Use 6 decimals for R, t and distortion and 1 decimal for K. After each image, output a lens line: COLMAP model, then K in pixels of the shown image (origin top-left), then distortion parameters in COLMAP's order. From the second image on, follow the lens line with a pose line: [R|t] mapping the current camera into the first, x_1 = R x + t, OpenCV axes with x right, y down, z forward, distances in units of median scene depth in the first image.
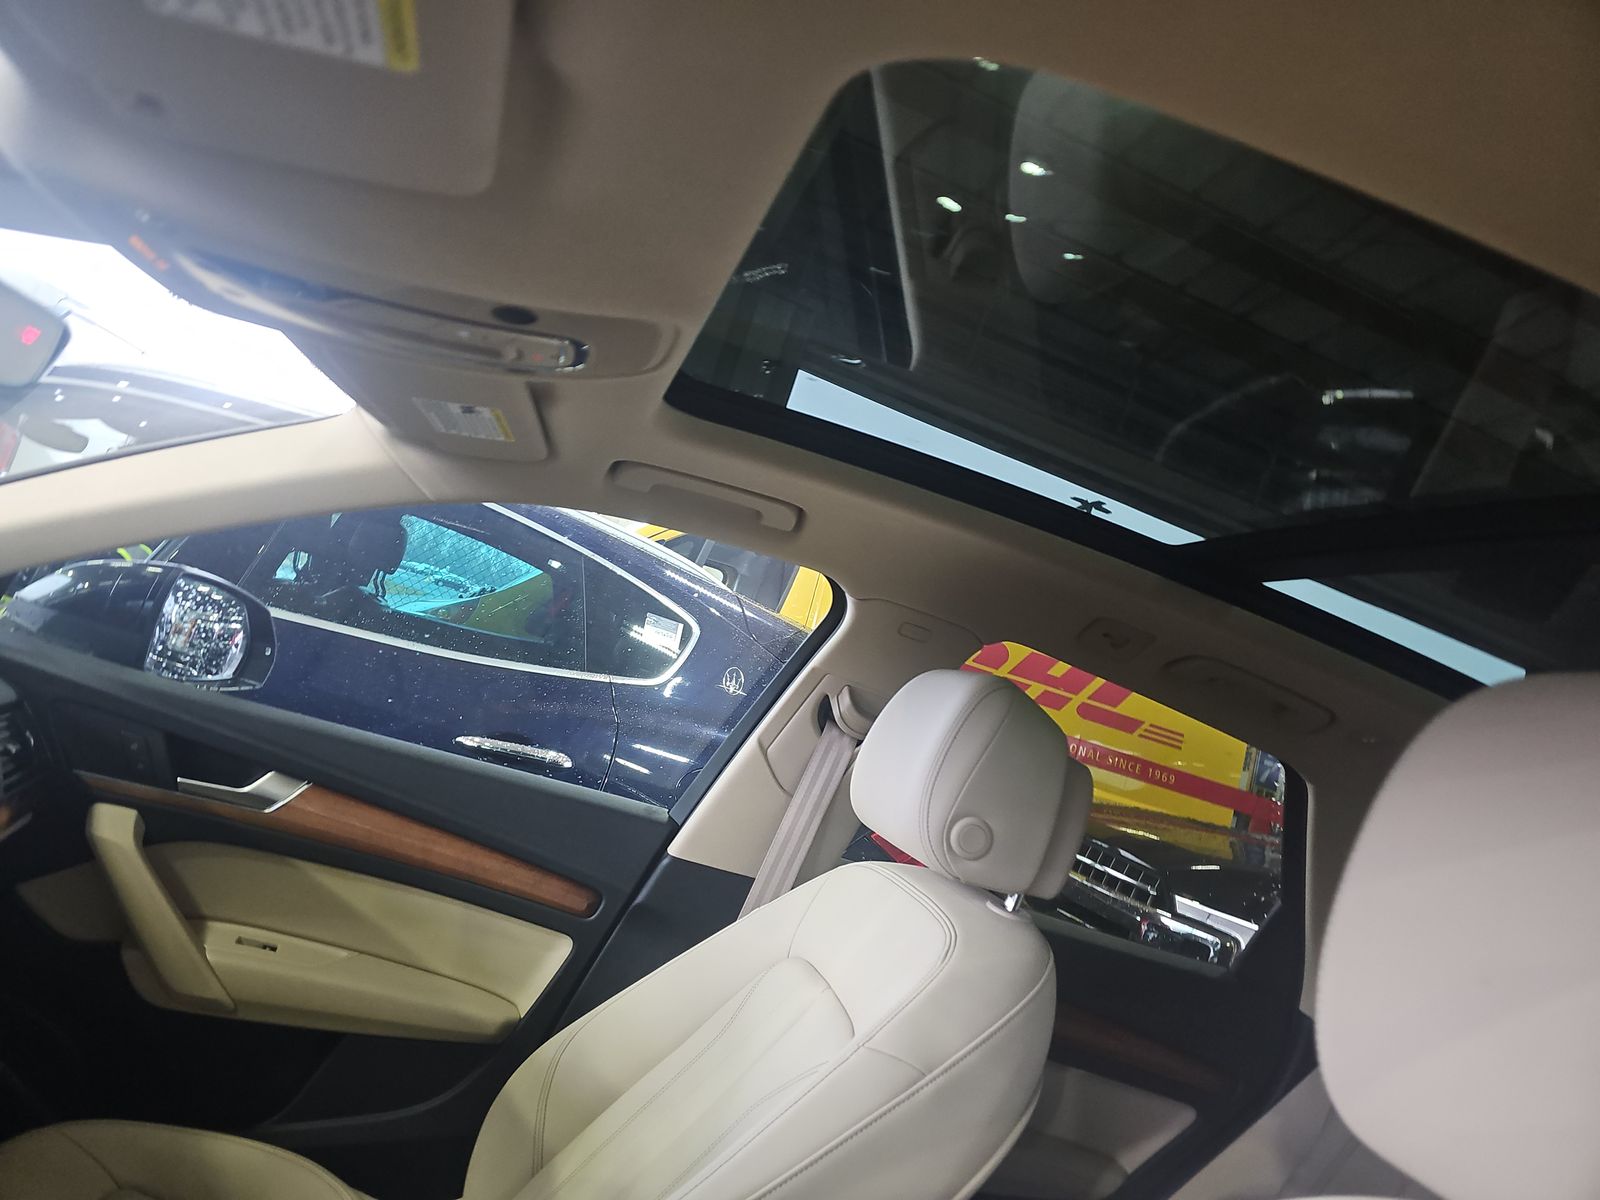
lens RADIAL K [[1081.5, 0, 755.3], [0, 1081.5, 593.5], [0, 0, 1]] dist [0.043224, -0.001399]
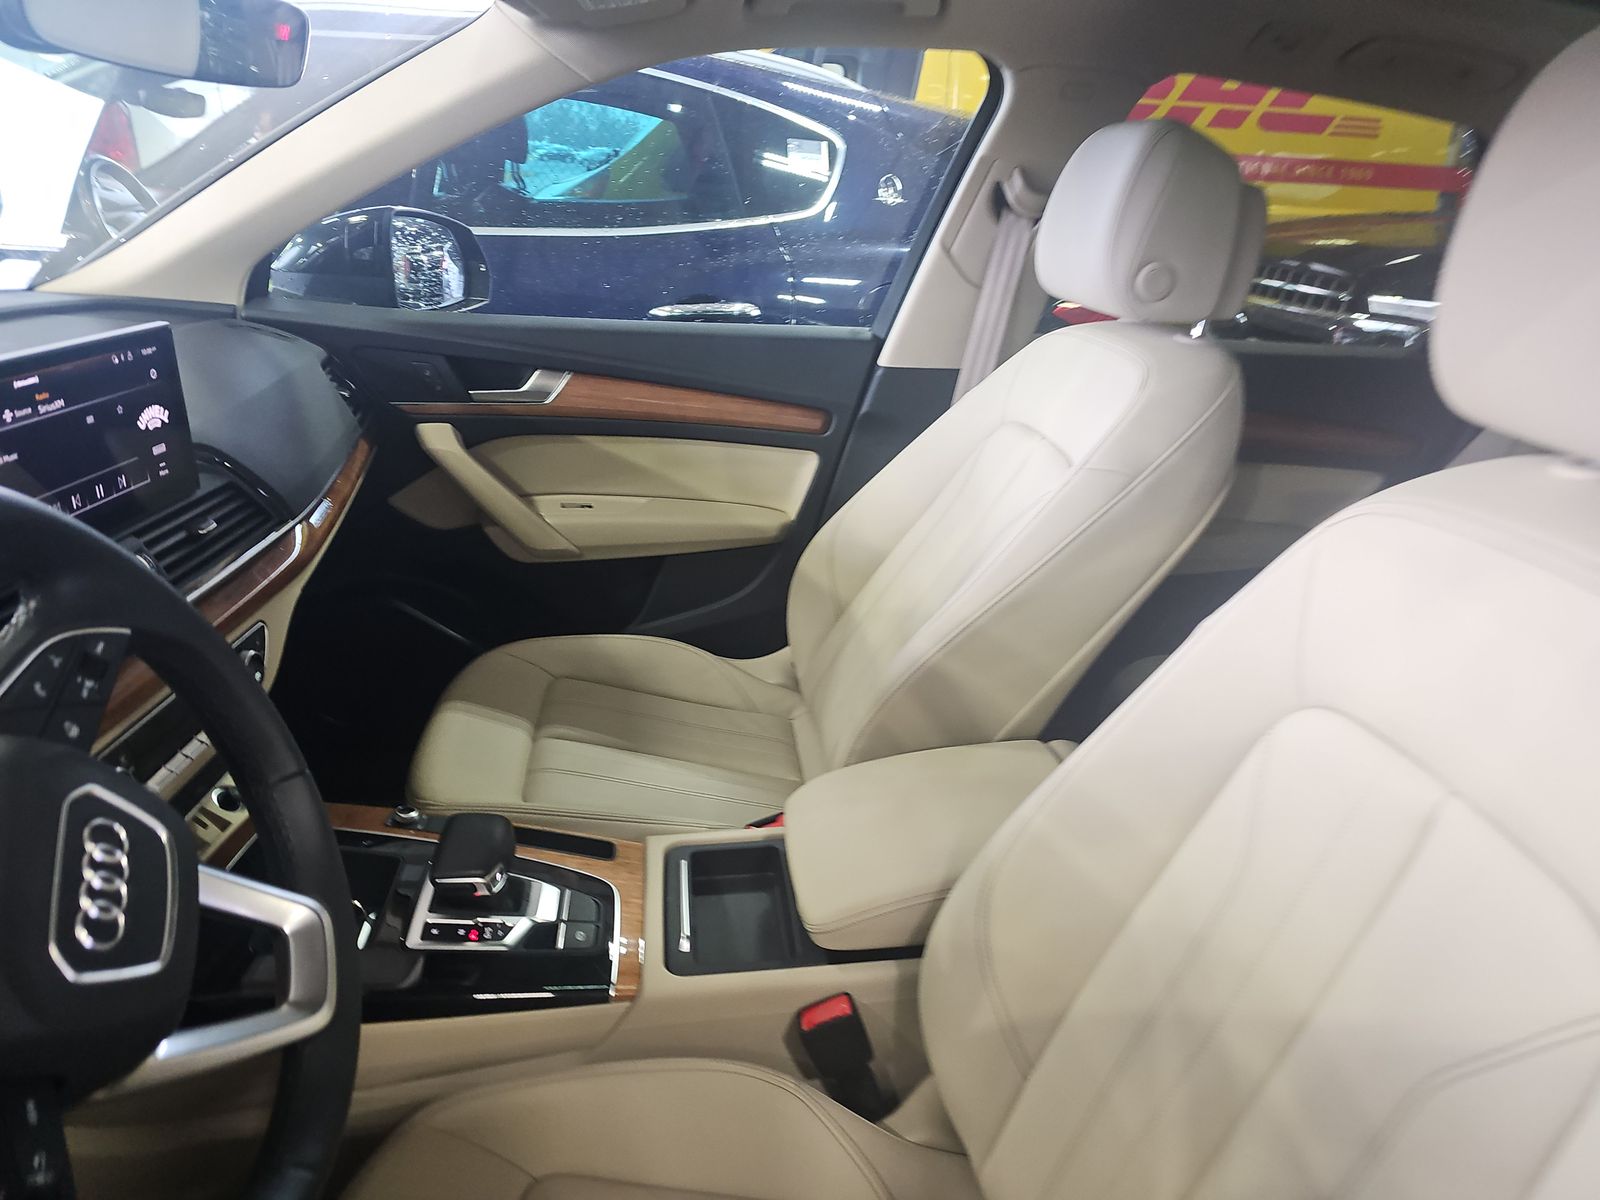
lens RADIAL K [[1099.1, 0, 787.4], [0, 1099.1, 604.7], [0, 0, 1]] dist [0.087065, -0.082612]
pose [[0.967876, -0.191804, -0.162568, -0.033128], [0.242354, 0.883845, 0.400104, -0.023474], [0.066943, -0.426649, 0.901936, -0.148775]]
